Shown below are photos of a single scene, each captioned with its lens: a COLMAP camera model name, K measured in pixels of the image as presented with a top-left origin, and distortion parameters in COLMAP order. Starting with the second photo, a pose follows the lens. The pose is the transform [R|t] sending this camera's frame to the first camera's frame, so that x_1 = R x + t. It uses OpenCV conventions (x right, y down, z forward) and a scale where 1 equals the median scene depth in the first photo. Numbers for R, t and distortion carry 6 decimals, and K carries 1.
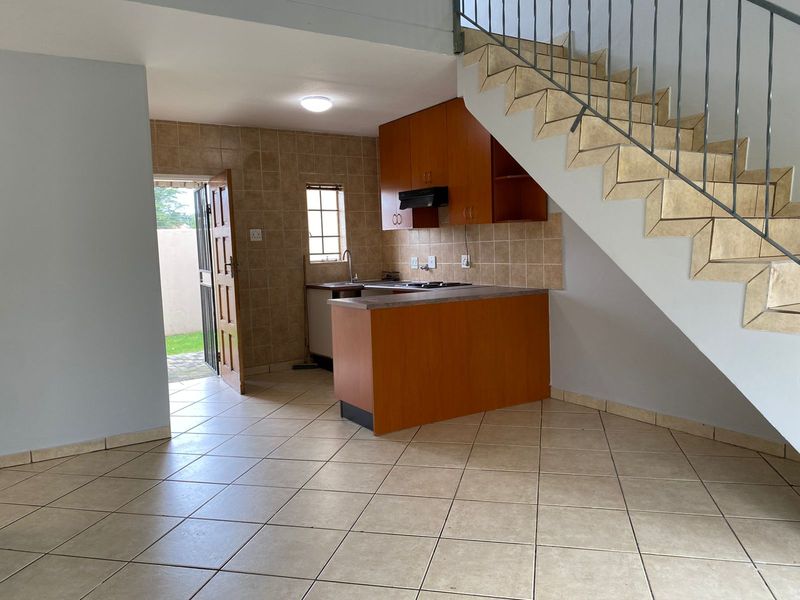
lens RADIAL K [[605.6, 0, 412.8], [0, 605.6, 299.0], [0, 0, 1]] dist [0.013280, -0.000388]
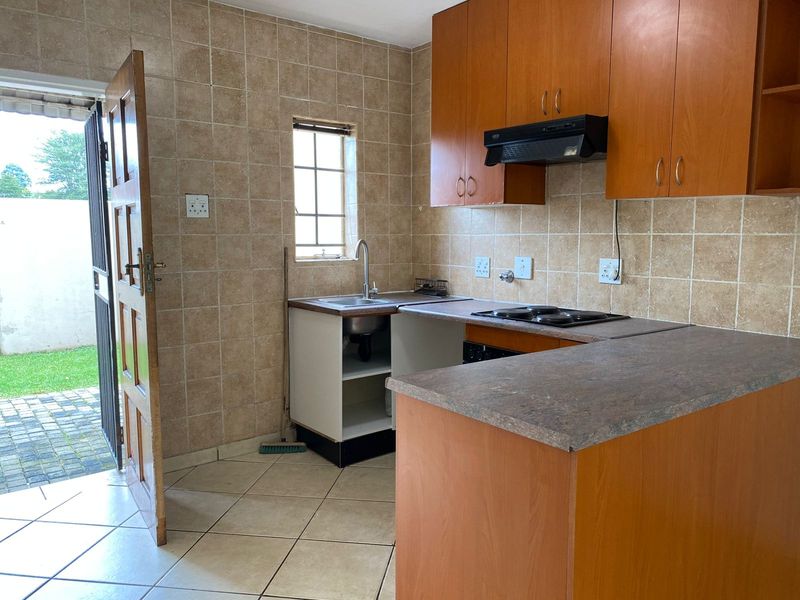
lens RADIAL K [[607.4, 0, 400.0], [0, 607.4, 300.0], [0, 0, 1]] dist [-0.008379, -0.004153]
pose [[0.997077, 0.027228, 0.071386, -0.119354], [-0.028671, 0.999403, 0.019264, -0.039679], [-0.070818, -0.021255, 0.997263, 0.462214]]
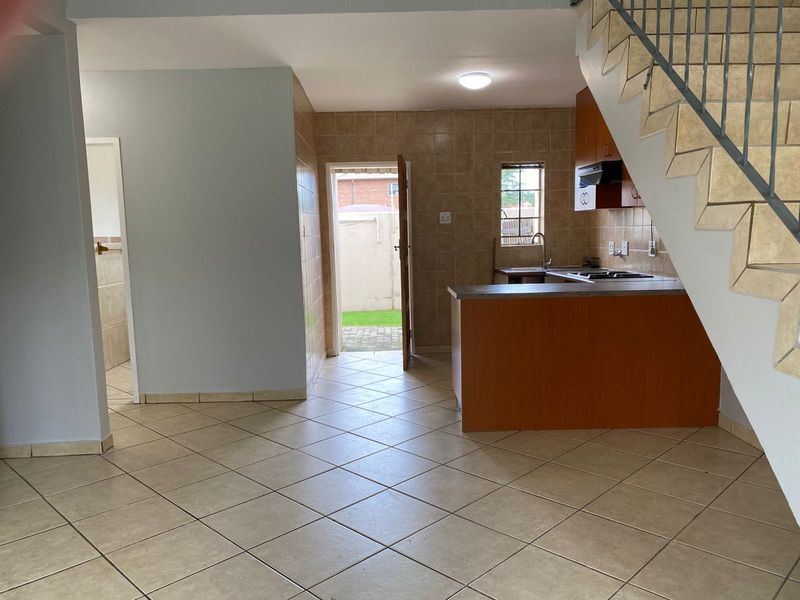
lens RADIAL K [[610.7, 0, 403.8], [0, 610.7, 302.8], [0, 0, 1]] dist [0.068698, -0.097310]
pose [[0.850133, 0.072146, -0.521601, 0.228872], [-0.050007, 0.997154, 0.056419, -0.017555], [0.524187, -0.021880, 0.851322, 0.086928]]
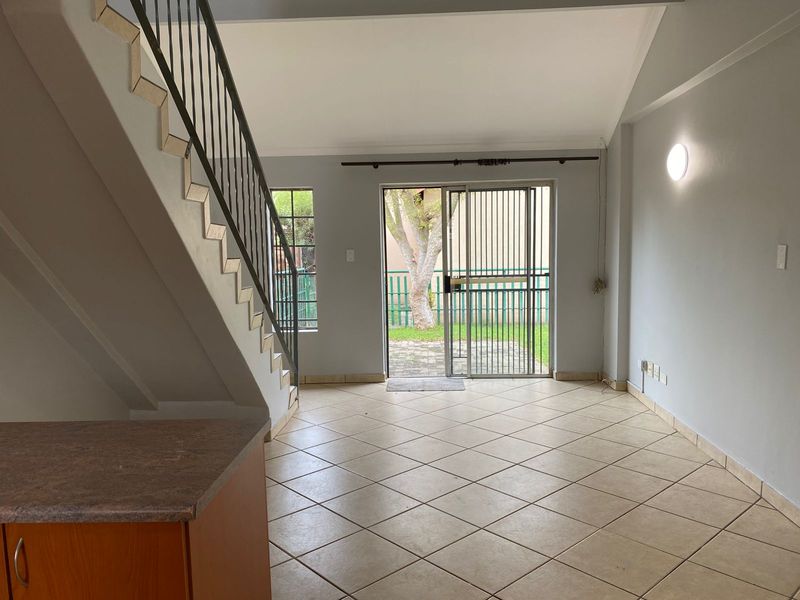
lens RADIAL K [[610.7, 0, 403.8], [0, 610.7, 302.8], [0, 0, 1]] dist [0.068698, -0.097310]
pose [[-0.815054, -0.007470, 0.579337, -0.279679], [0.095922, 0.984378, 0.147643, -0.089502], [-0.571389, 0.175908, -0.801605, 0.839215]]
